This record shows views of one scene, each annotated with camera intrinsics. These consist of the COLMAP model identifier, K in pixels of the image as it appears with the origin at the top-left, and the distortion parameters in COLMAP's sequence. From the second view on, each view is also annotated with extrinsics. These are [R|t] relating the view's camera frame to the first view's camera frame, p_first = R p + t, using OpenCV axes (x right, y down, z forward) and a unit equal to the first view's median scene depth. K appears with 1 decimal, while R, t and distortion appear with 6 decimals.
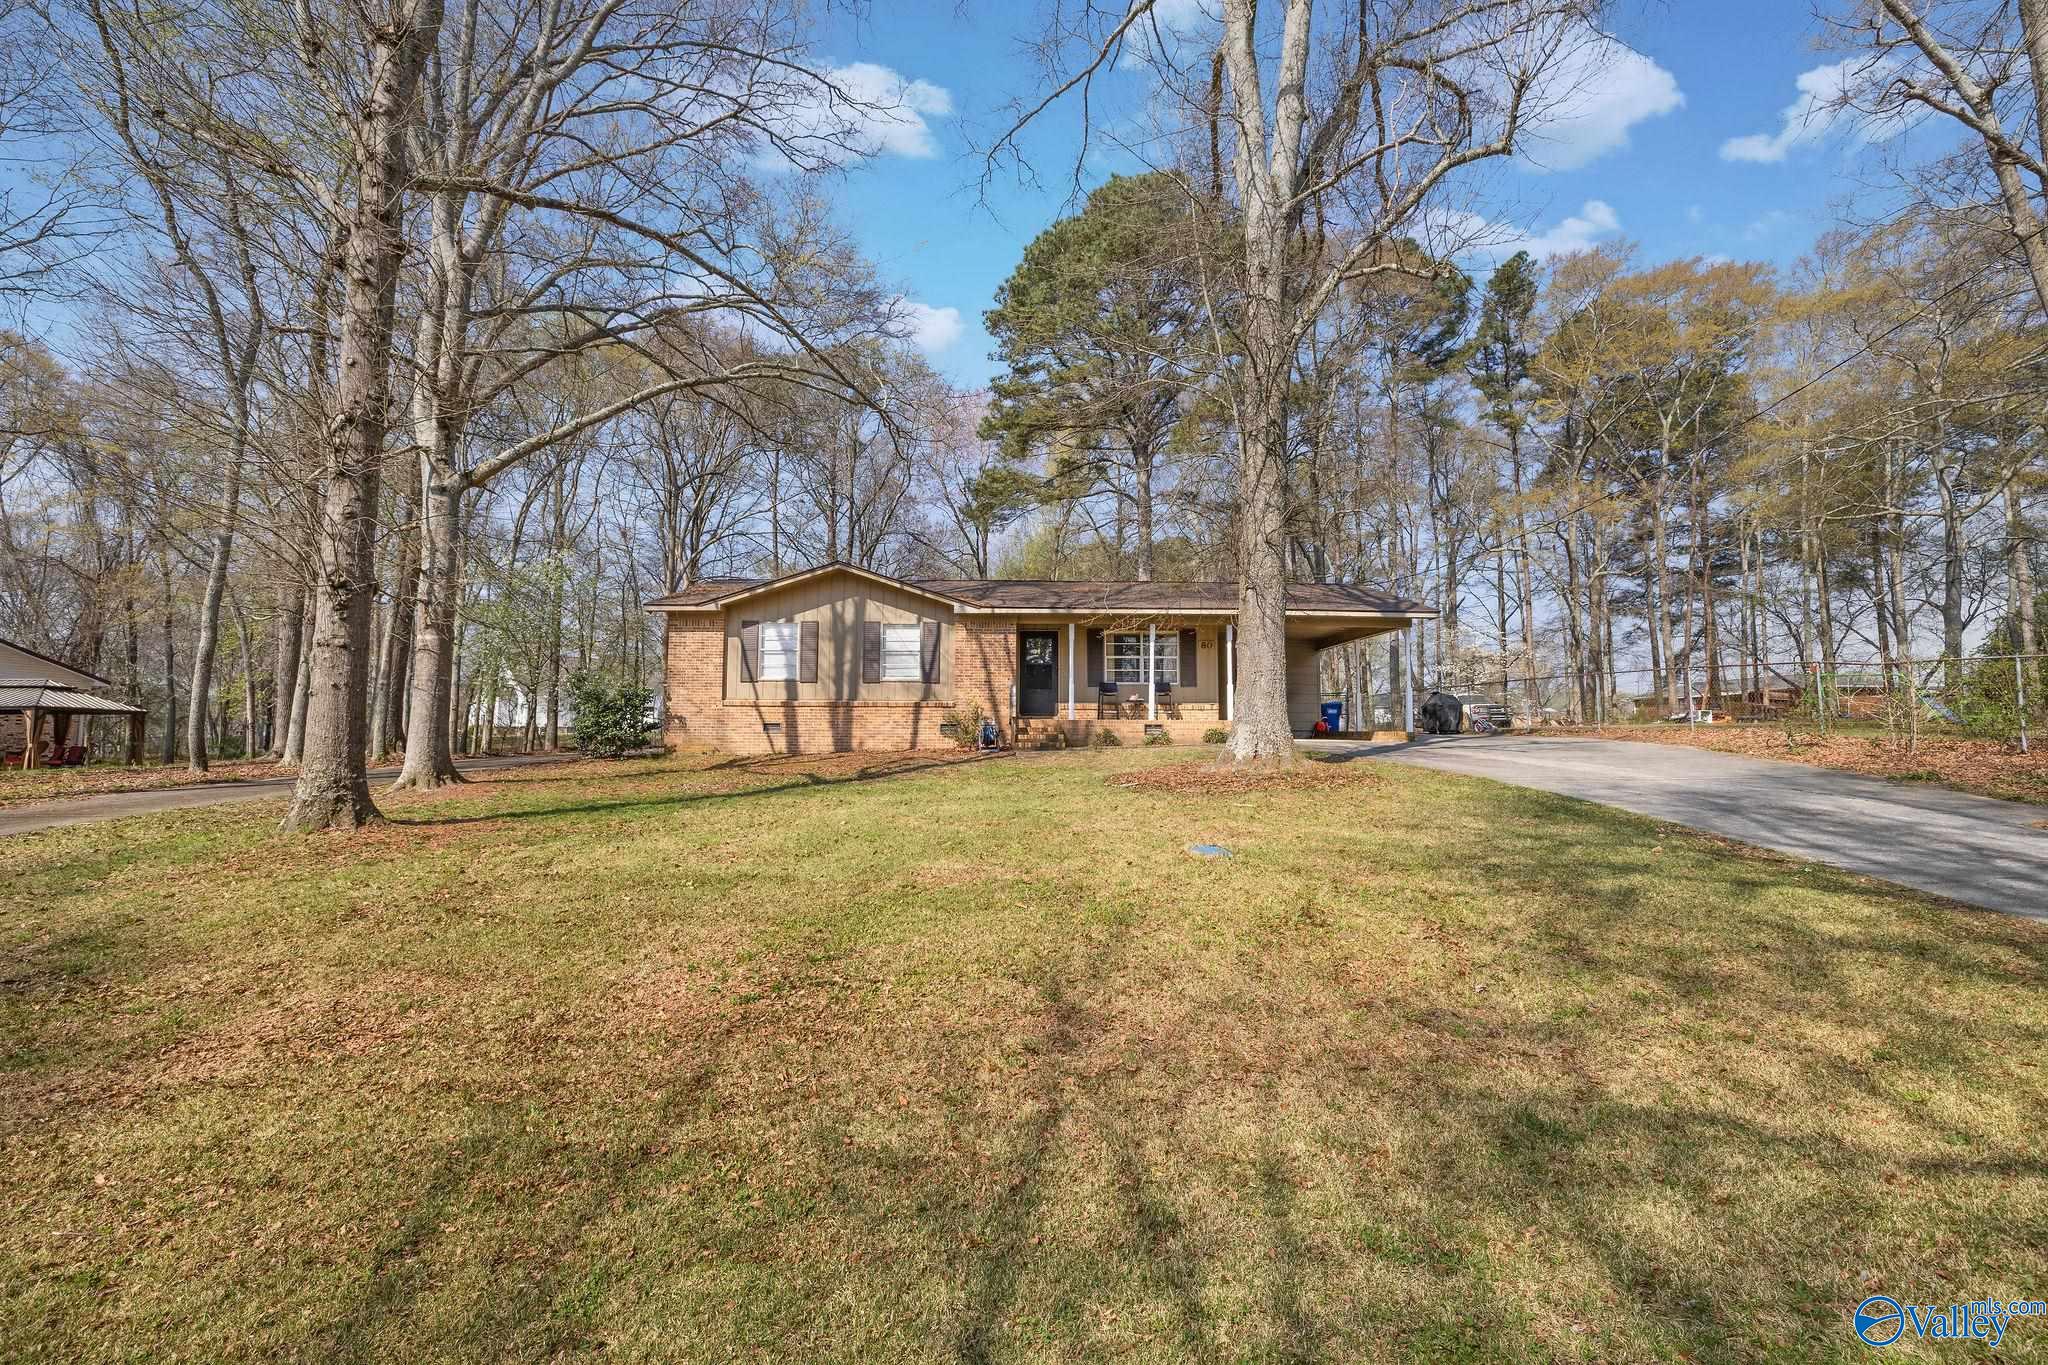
lens RADIAL K [[920.0, 0, 1085.8], [0, 920.0, 683.0], [0, 0, 1]] dist [0.011887, -0.000145]
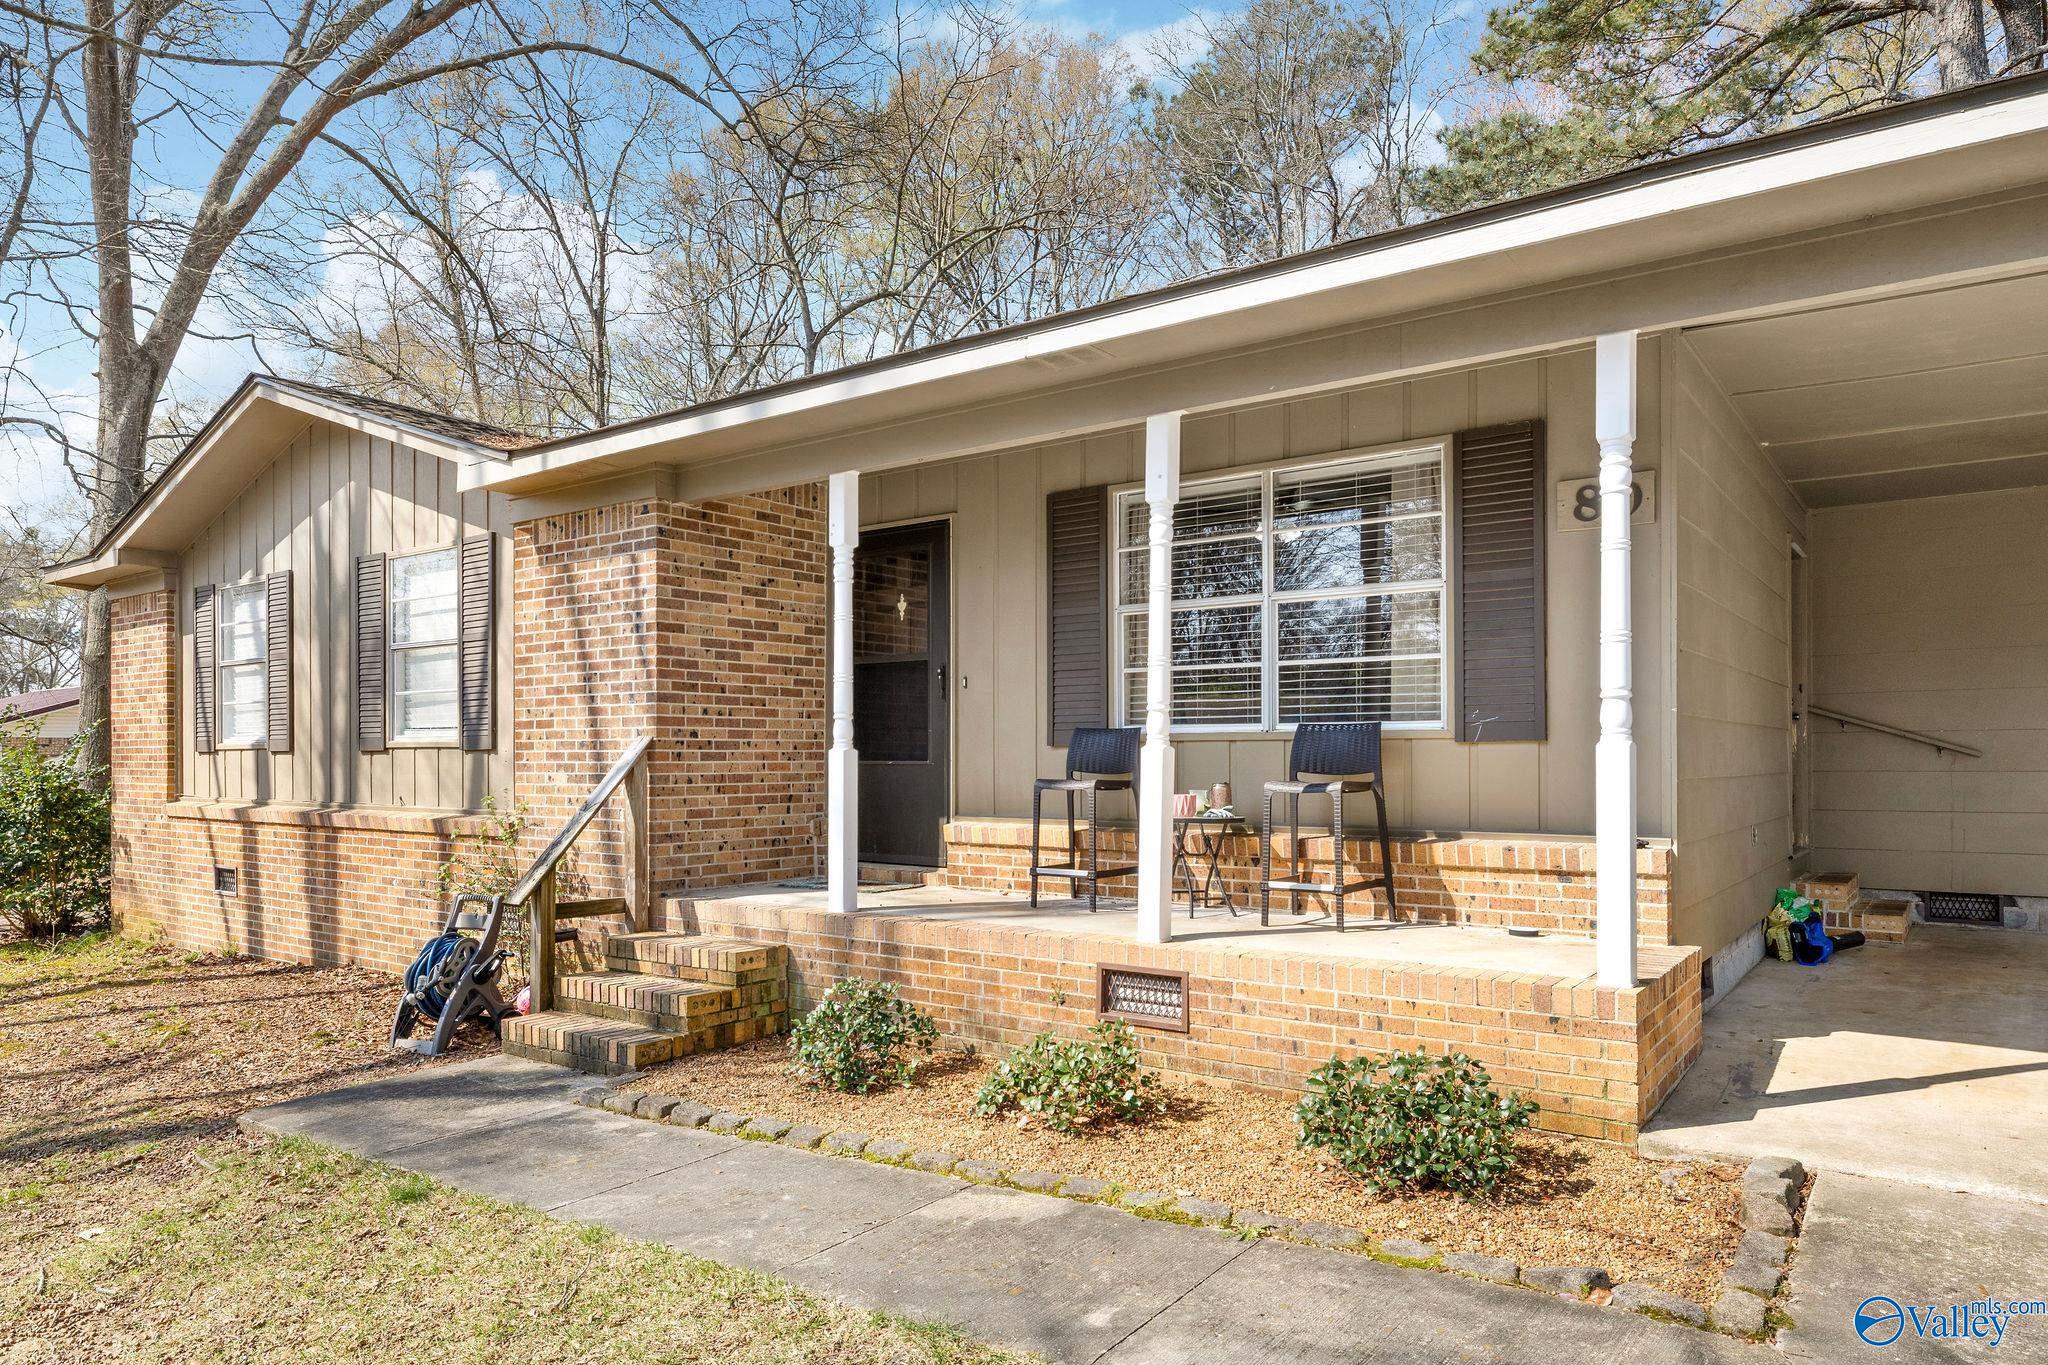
lens RADIAL K [[1333.5, 0, 1056.0], [0, 1333.5, 757.8], [0, 0, 1]] dist [0.004732, 0.001902]
pose [[0.734827, 0.000637, -0.678254, 0.245438], [0.047727, 0.997472, 0.052644, -0.011166], [0.676573, -0.071055, 0.732939, 0.823950]]
